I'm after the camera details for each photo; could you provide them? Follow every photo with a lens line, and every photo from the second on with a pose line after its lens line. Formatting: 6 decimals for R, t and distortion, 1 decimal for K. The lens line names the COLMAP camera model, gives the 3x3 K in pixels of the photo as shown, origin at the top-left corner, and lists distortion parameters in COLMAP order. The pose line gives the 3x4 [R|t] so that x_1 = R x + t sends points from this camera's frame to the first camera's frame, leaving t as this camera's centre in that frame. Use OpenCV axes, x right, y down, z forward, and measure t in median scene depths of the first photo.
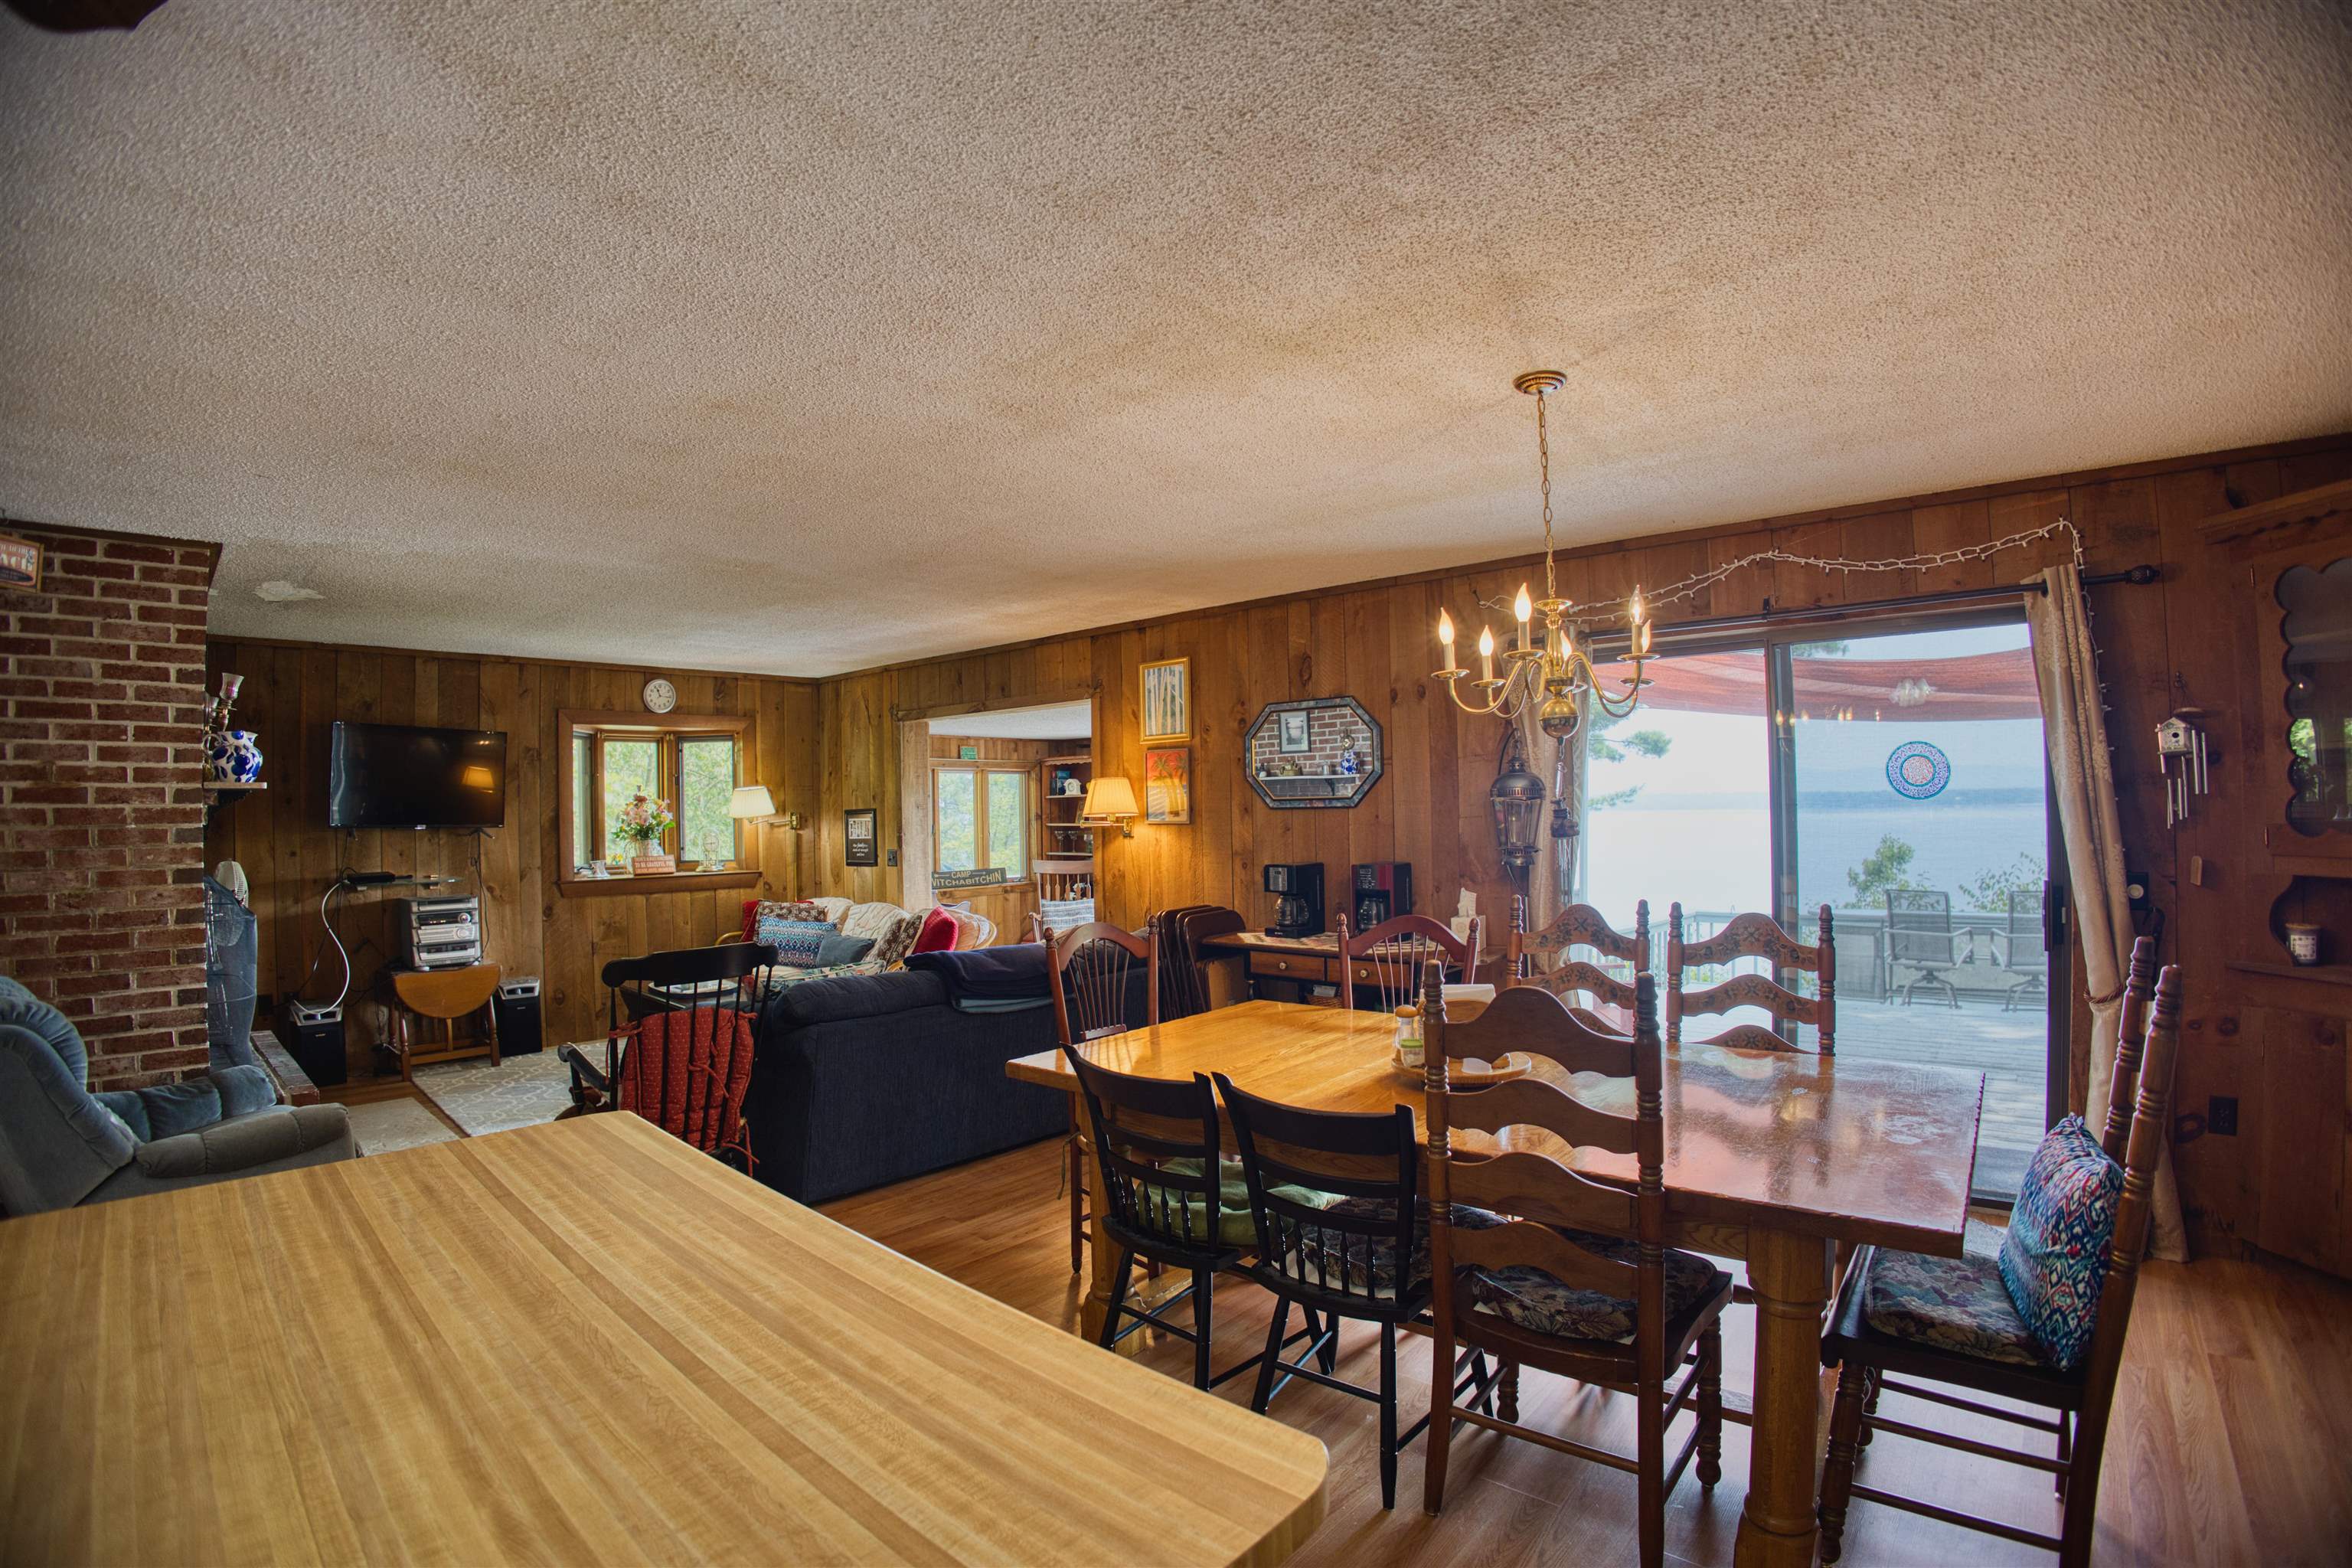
lens RADIAL K [[1076.9, 0, 1174.0], [0, 1076.9, 786.9], [0, 0, 1]] dist [-0.148713, 0.033522]
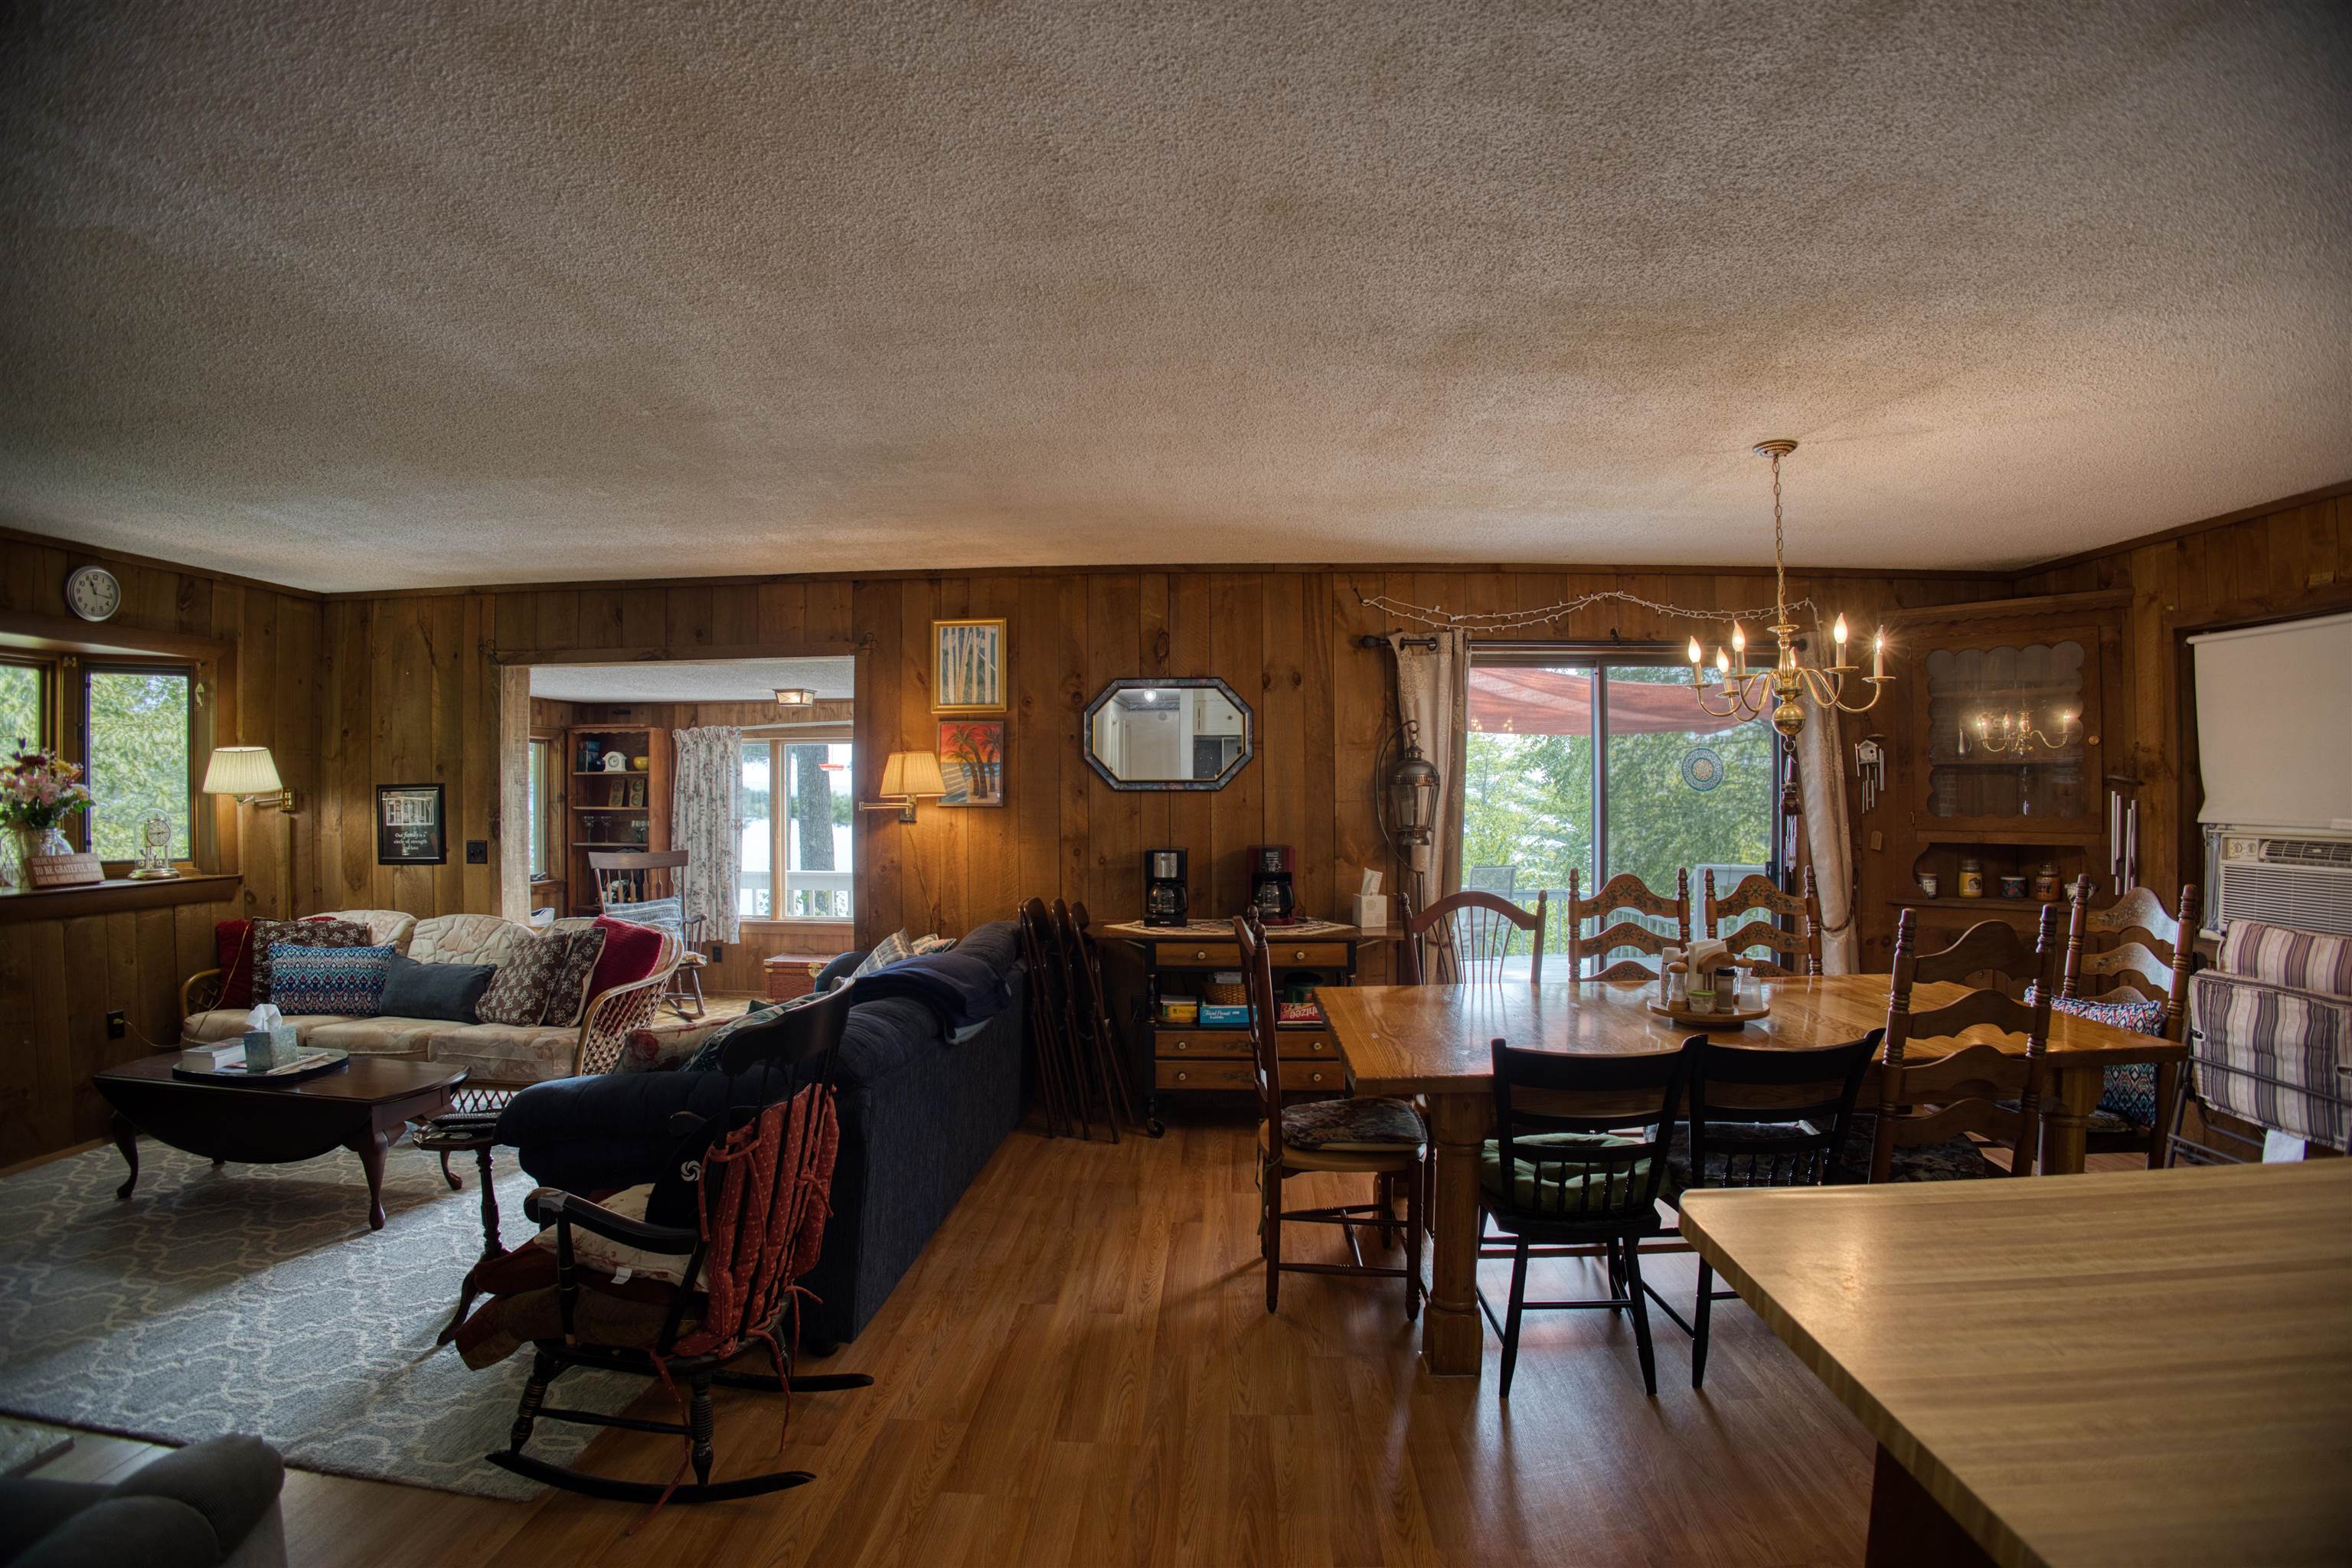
lens RADIAL K [[1075.9, 0, 1172.0], [0, 1075.9, 787.0], [0, 0, 1]] dist [-0.138605, 0.028308]
pose [[0.781622, 0.017202, 0.623515, -0.381172], [-0.023592, 0.999720, 0.001994, 0.011671], [-0.623306, -0.016268, 0.781809, 0.198202]]
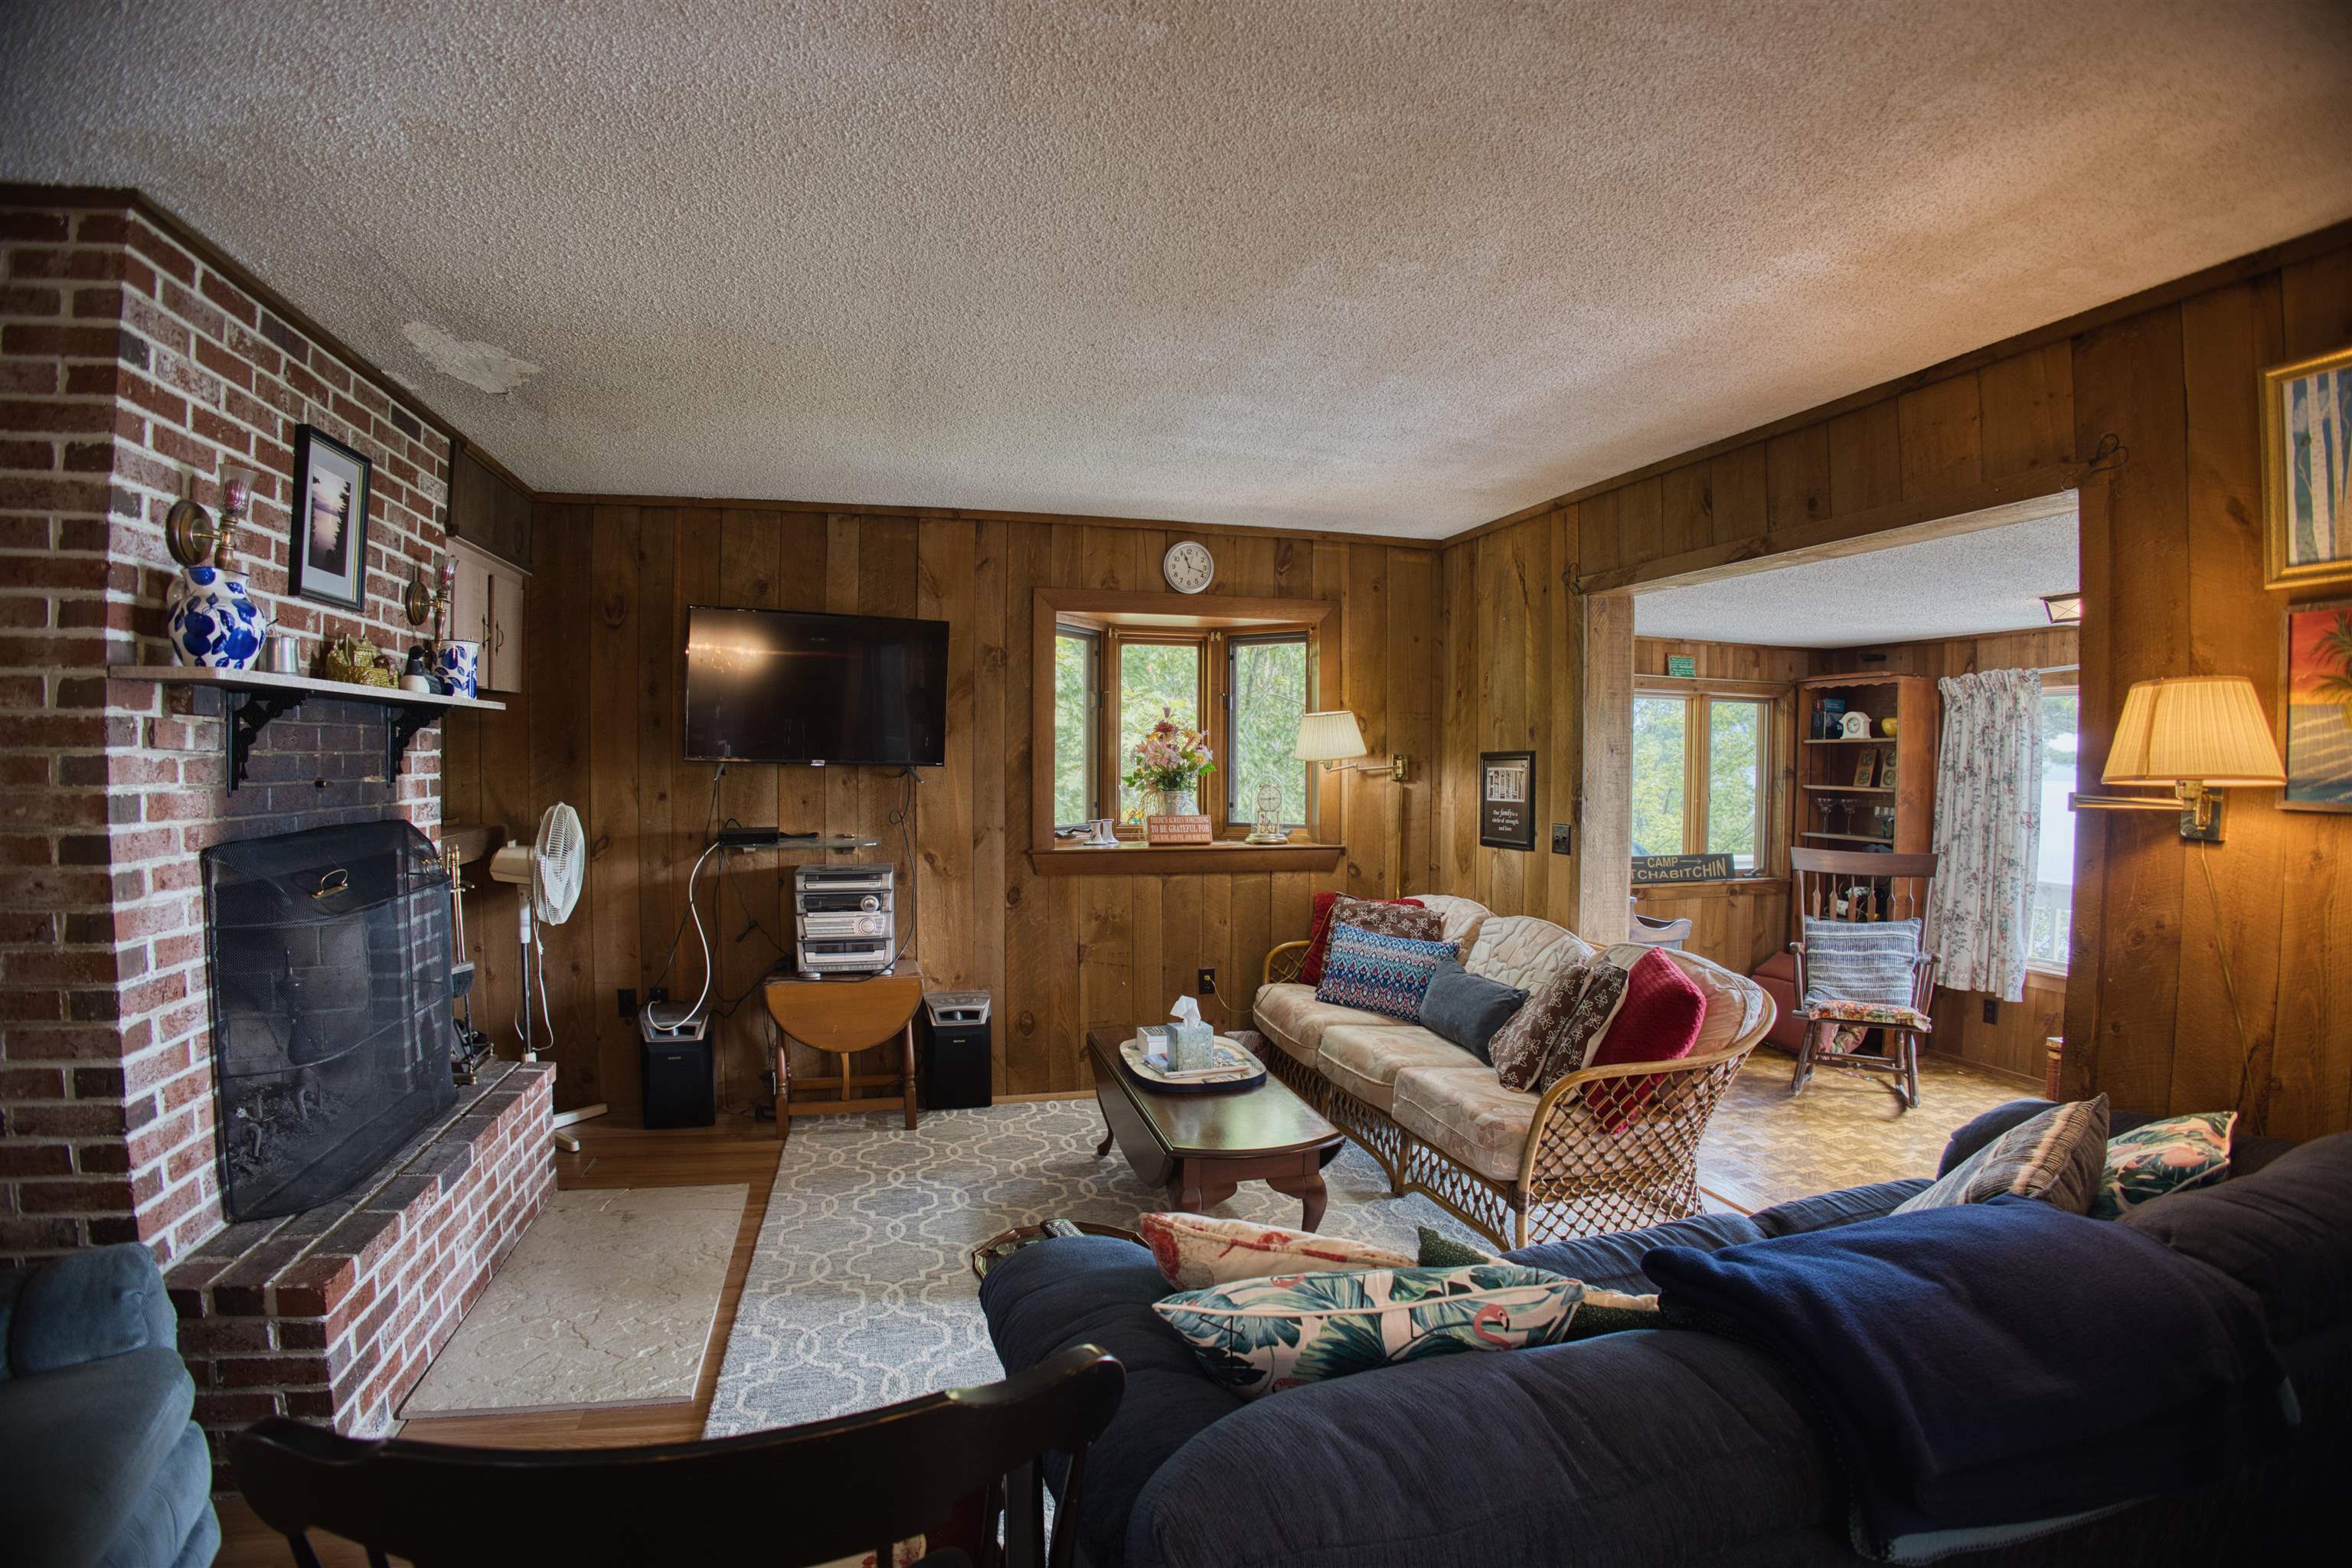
lens RADIAL K [[1076.9, 0, 1174.0], [0, 1076.9, 786.9], [0, 0, 1]] dist [-0.148713, 0.033522]
pose [[0.834201, 0.040656, -0.549959, -0.152436], [-0.013370, 0.998477, 0.053531, 0.013953], [0.551298, -0.037303, 0.833474, 0.497167]]
